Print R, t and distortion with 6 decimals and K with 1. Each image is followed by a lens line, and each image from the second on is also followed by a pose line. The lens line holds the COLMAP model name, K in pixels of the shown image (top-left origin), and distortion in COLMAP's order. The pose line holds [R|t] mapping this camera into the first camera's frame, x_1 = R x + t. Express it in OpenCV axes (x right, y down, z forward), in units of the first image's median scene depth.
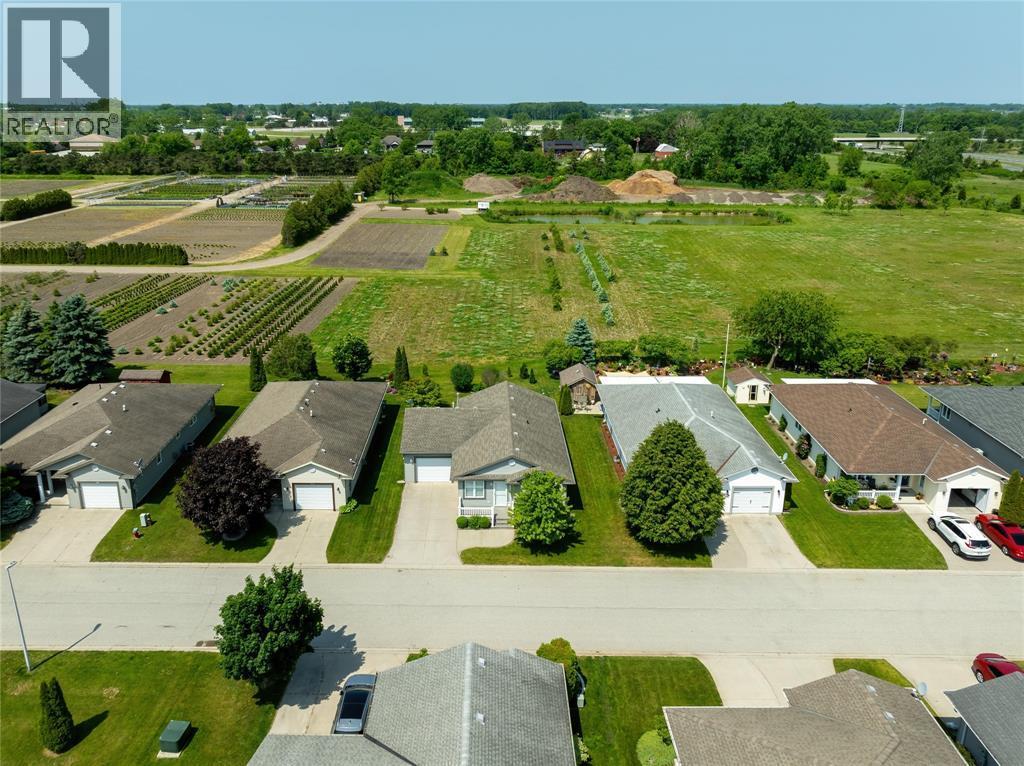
lens RADIAL K [[717.5, 0, 483.7], [0, 717.5, 373.9], [0, 0, 1]] dist [-0.007643, 0.003772]
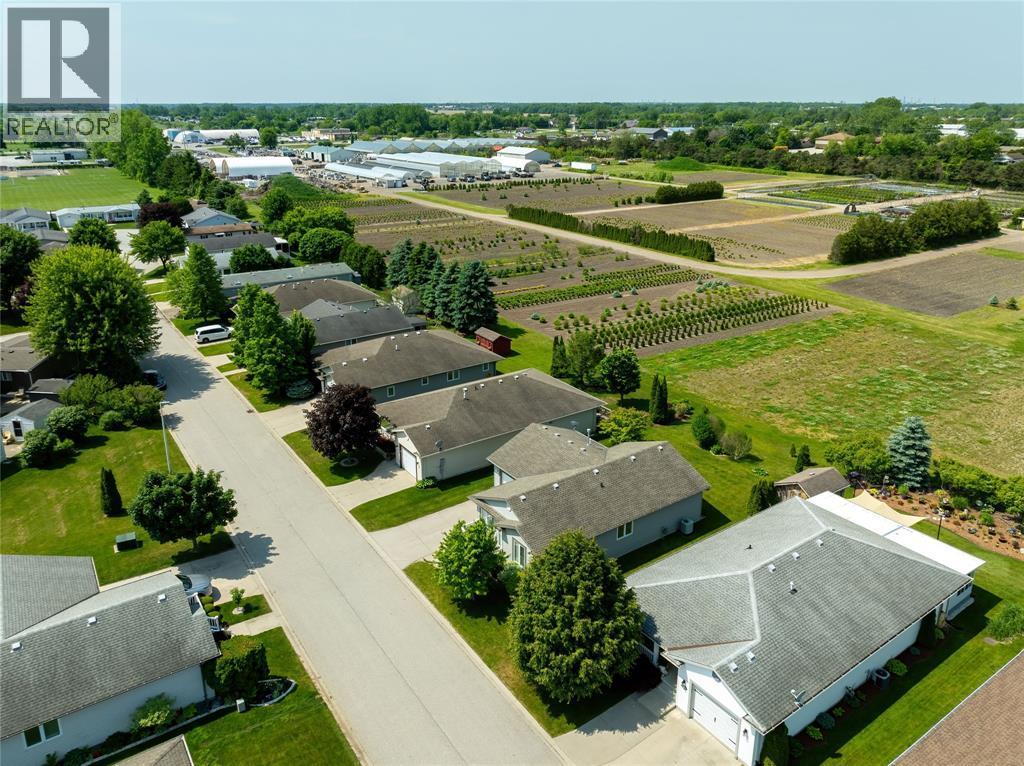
lens RADIAL K [[721.2, 0, 512.0], [0, 721.2, 383.0], [0, 0, 1]] dist [-0.012347, 0.007703]
pose [[0.578889, 0.294467, -0.760380, 0.259143], [-0.285761, 0.946639, 0.149044, -0.060729], [0.763694, 0.131007, 0.632146, 0.154966]]
